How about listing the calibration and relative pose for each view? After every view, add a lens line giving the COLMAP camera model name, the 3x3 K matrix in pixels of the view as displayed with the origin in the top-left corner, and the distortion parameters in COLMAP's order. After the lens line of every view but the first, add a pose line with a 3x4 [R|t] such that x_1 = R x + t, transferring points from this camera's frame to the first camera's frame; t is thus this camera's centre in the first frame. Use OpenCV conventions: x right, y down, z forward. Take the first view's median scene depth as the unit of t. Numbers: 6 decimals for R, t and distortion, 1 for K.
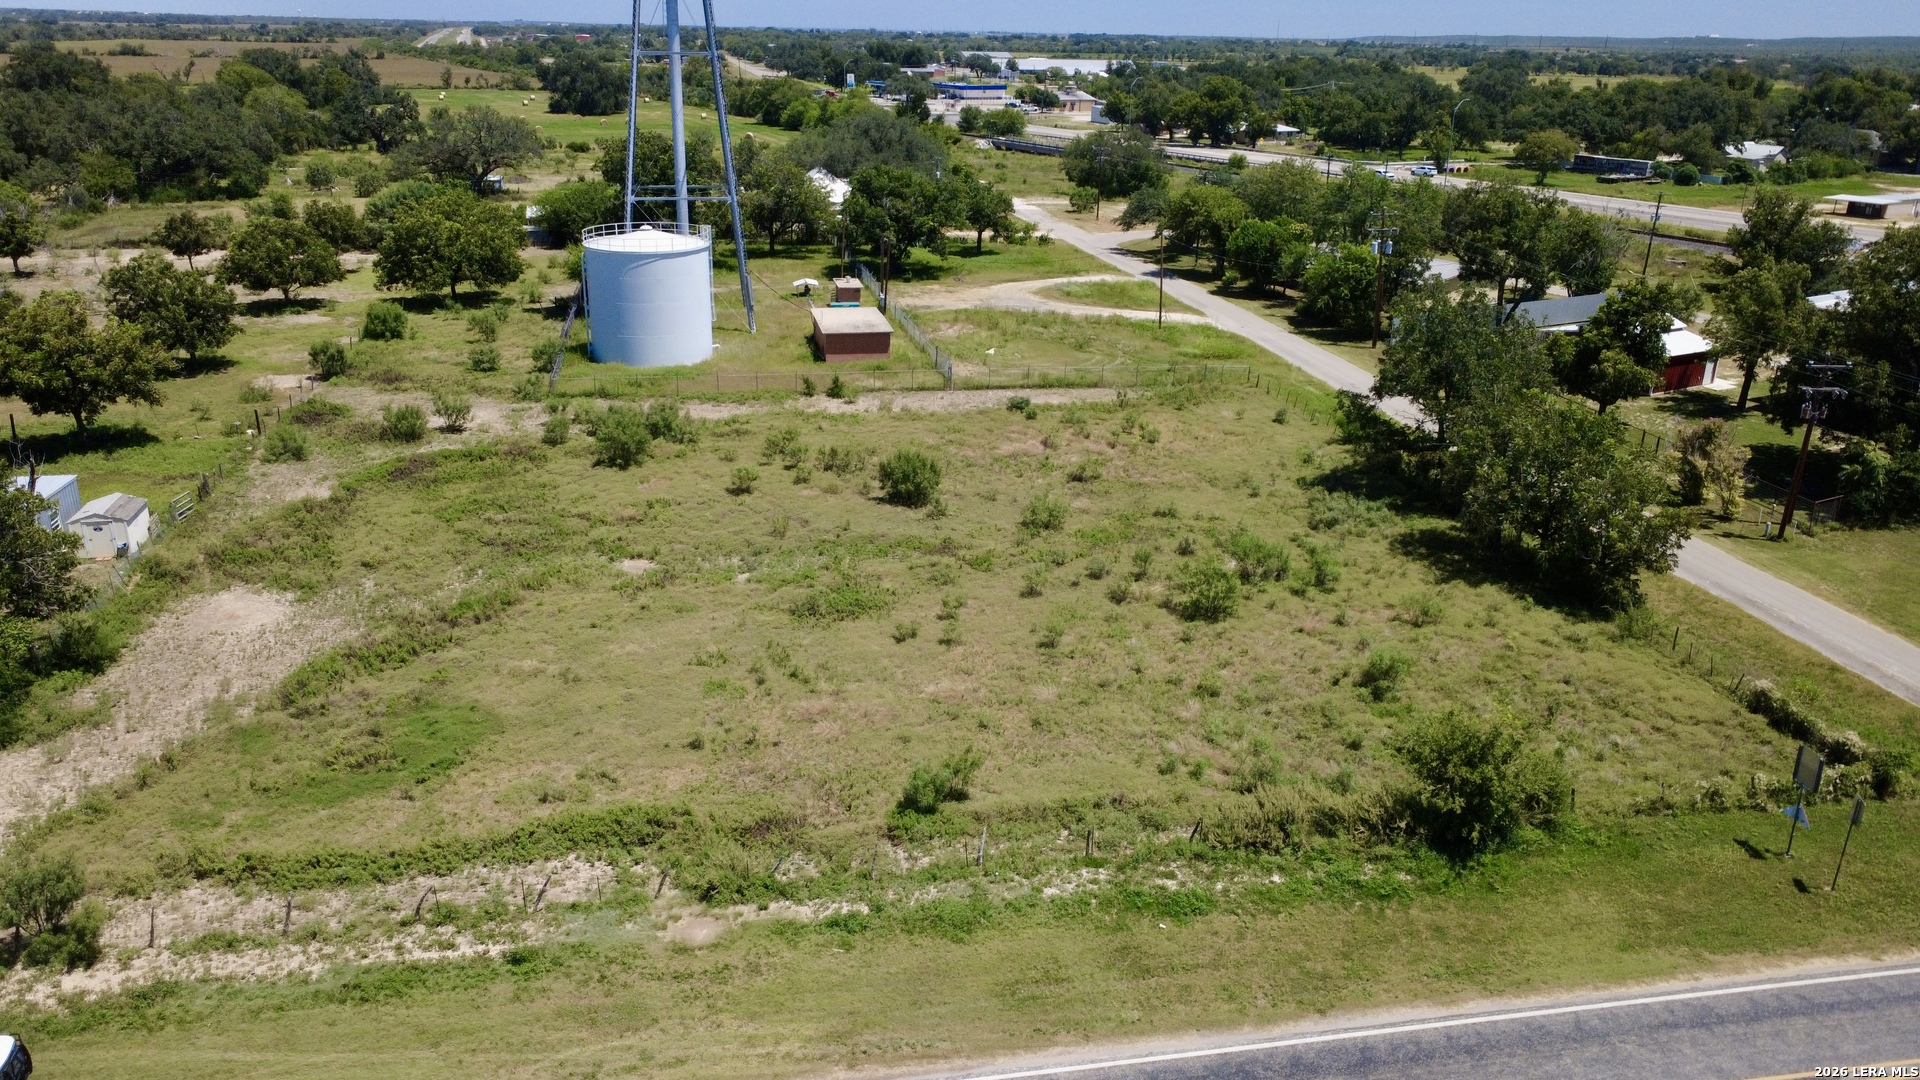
lens RADIAL K [[1387.1, 0, 954.3], [0, 1387.1, 538.2], [0, 0, 1]] dist [-0.002164, 0.005912]
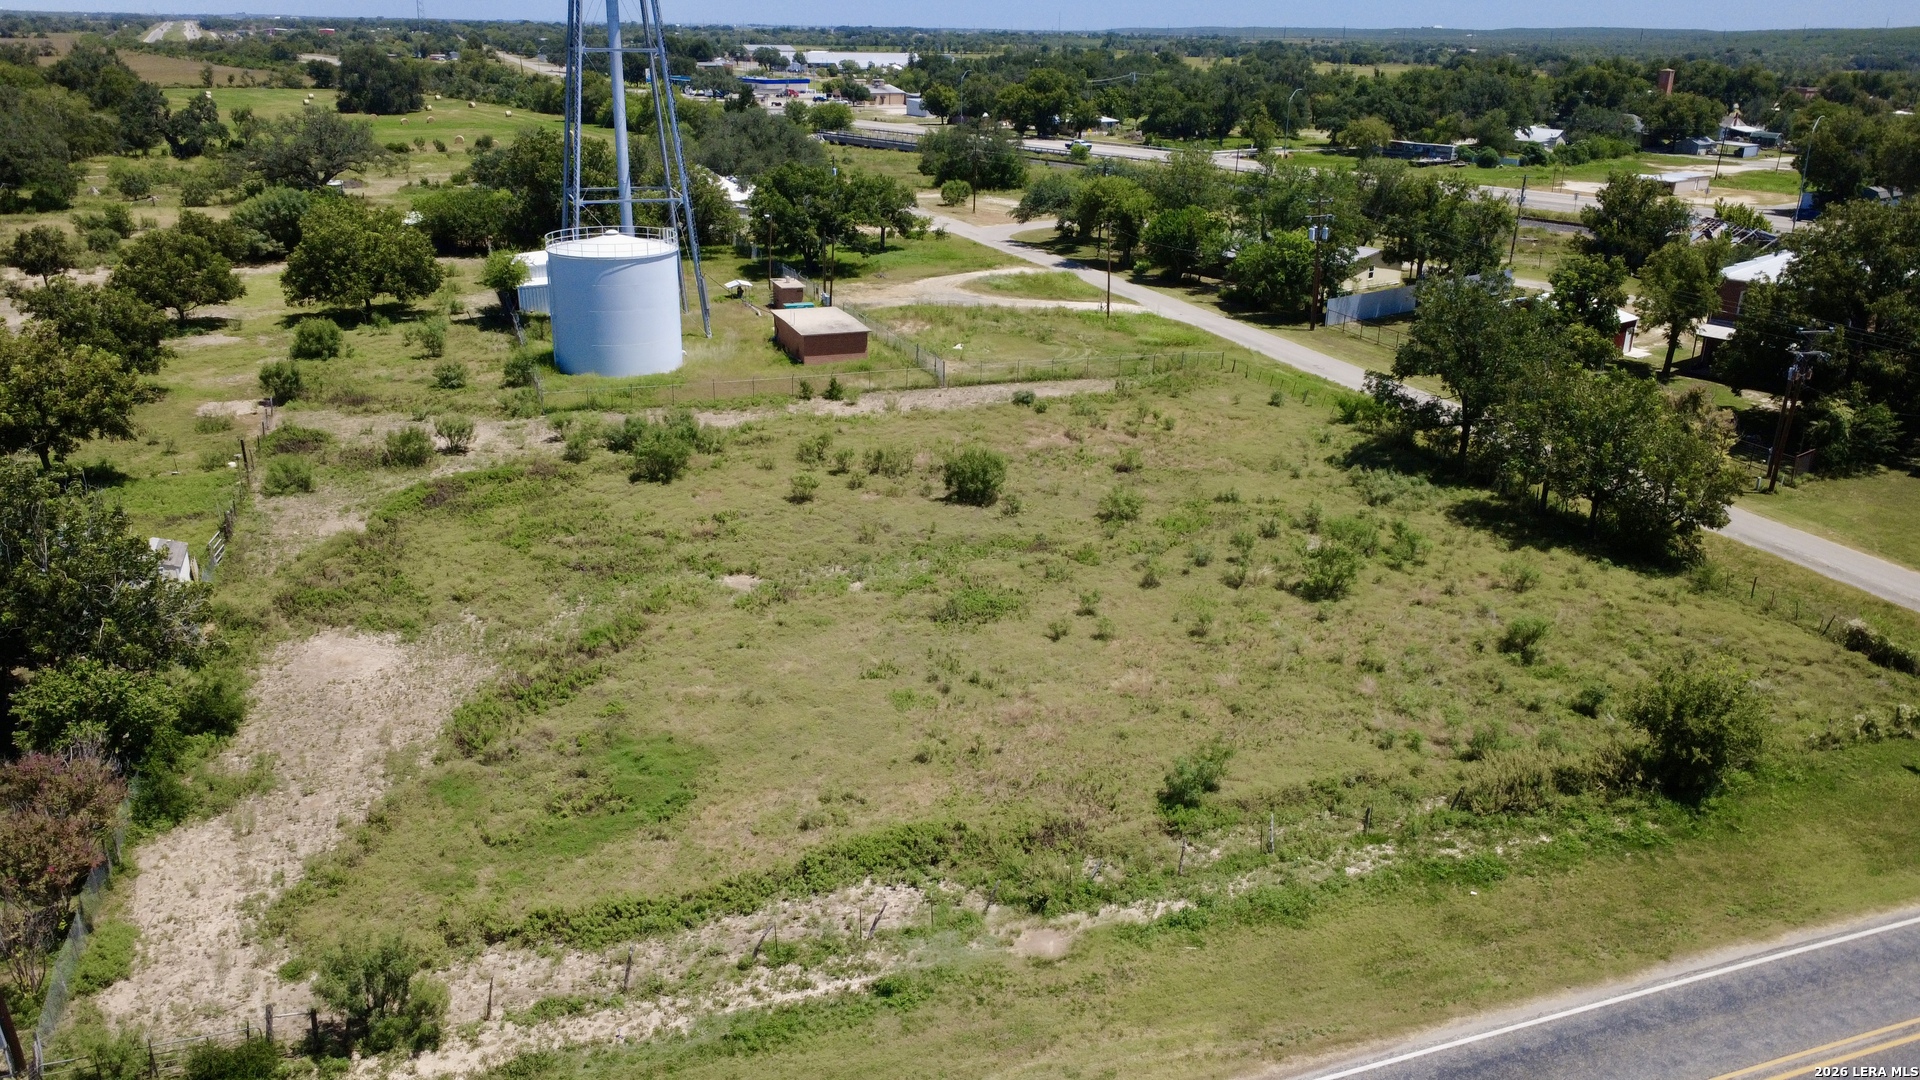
lens RADIAL K [[1387.1, 0, 954.3], [0, 1387.1, 538.2], [0, 0, 1]] dist [-0.002164, 0.005912]
pose [[0.986869, -0.058257, 0.150653, -0.178874], [0.057546, 0.998302, 0.009076, -0.008323], [-0.150926, -0.000288, 0.988545, 0.015391]]
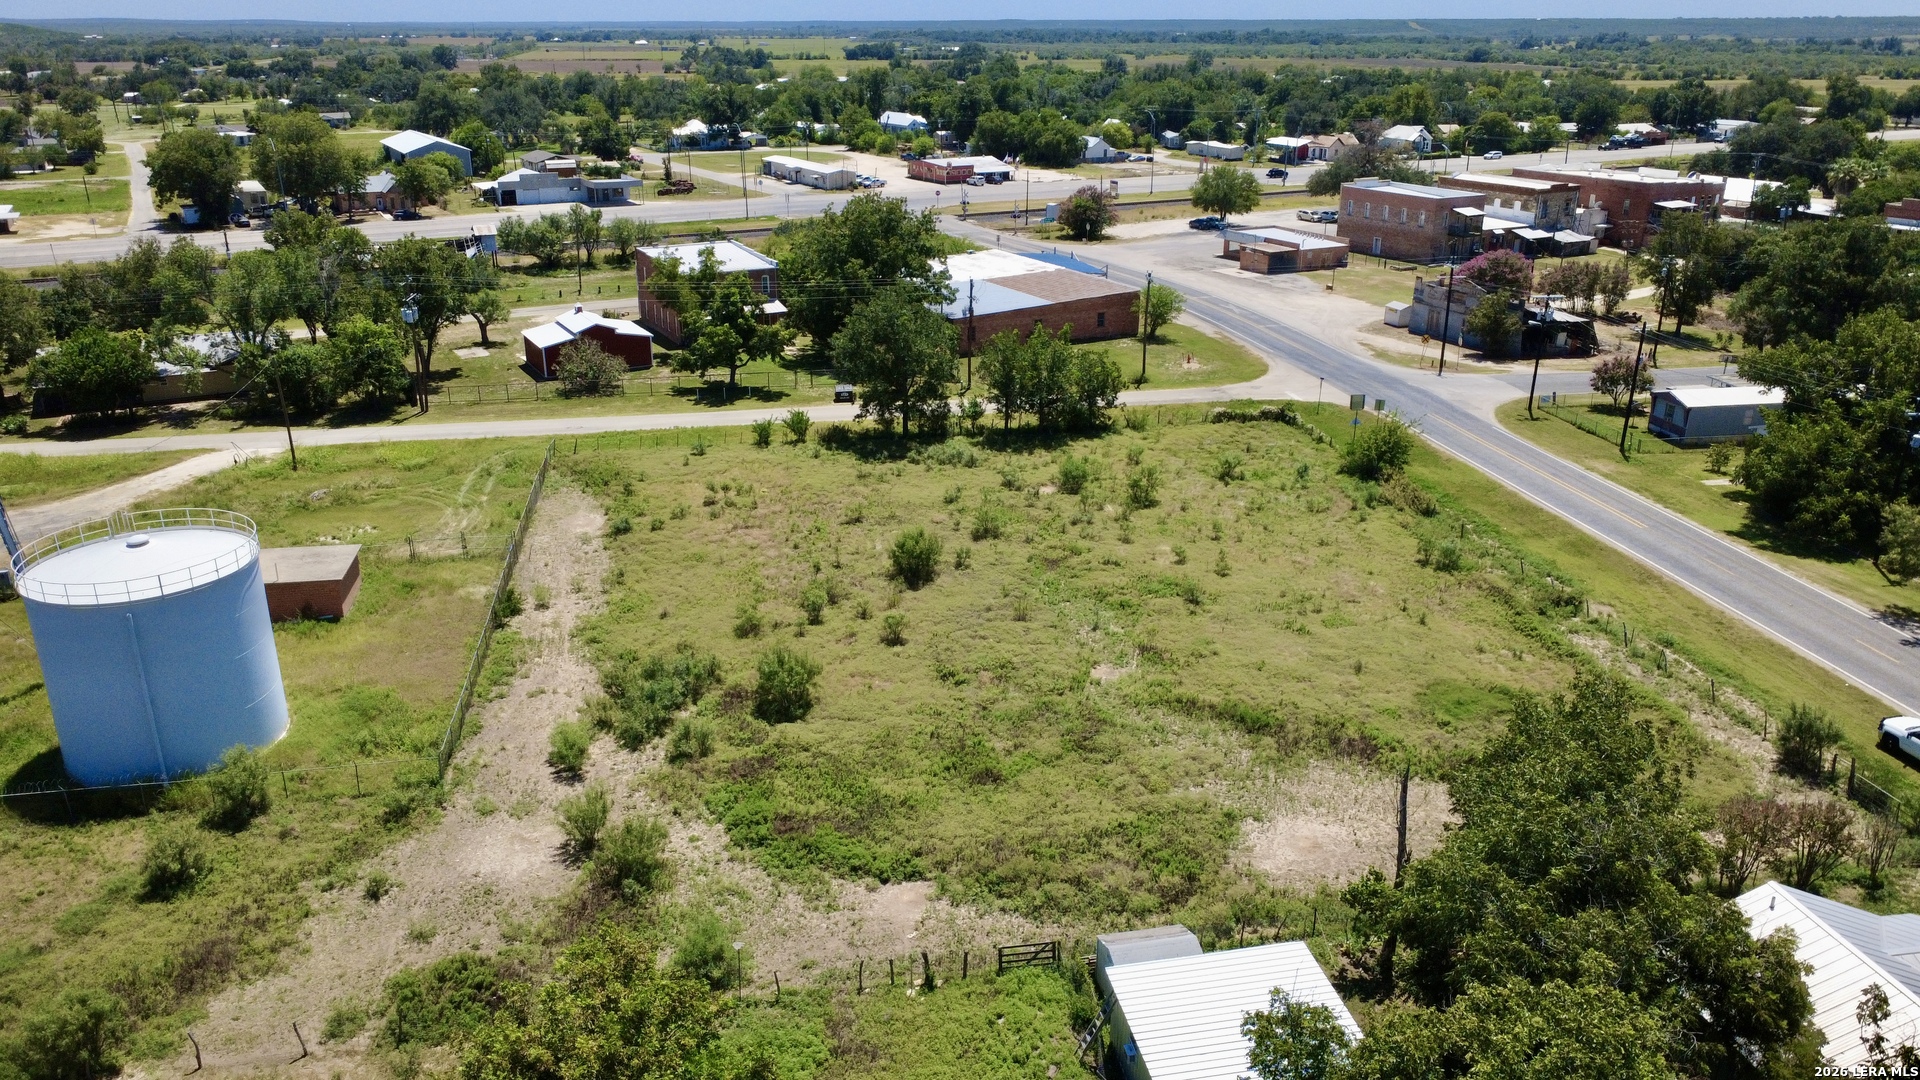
lens RADIAL K [[1387.1, 0, 954.3], [0, 1387.1, 538.2], [0, 0, 1]] dist [-0.002164, 0.005912]
pose [[0.004974, -0.365046, 0.930976, -0.938515], [0.342805, 0.875197, 0.341343, -0.375584], [-0.939393, 0.317446, 0.129493, 0.744438]]
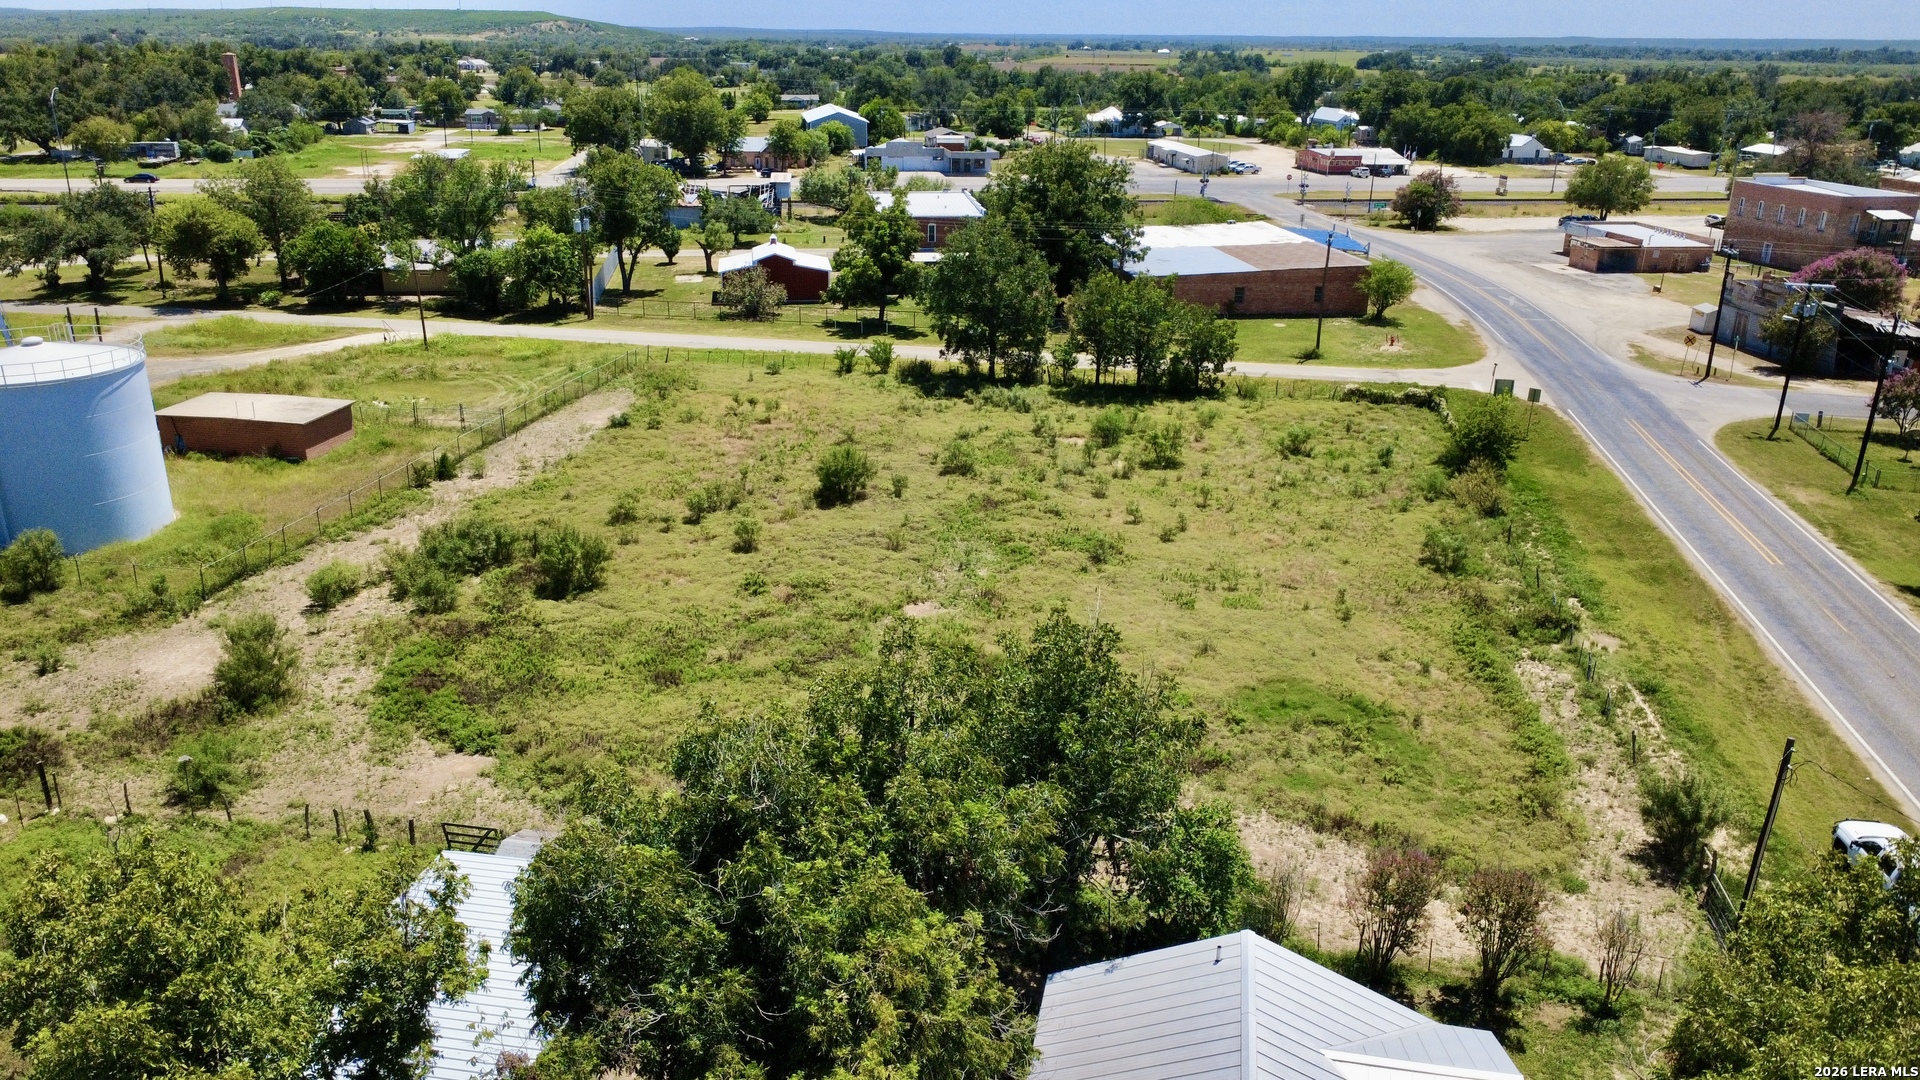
lens RADIAL K [[1387.1, 0, 954.3], [0, 1387.1, 538.2], [0, 0, 1]] dist [-0.002164, 0.005912]
pose [[0.360510, -0.331863, 0.871722, -0.815655], [0.314915, 0.922997, 0.221146, -0.180054], [-0.877987, 0.194793, 0.437259, 0.442654]]
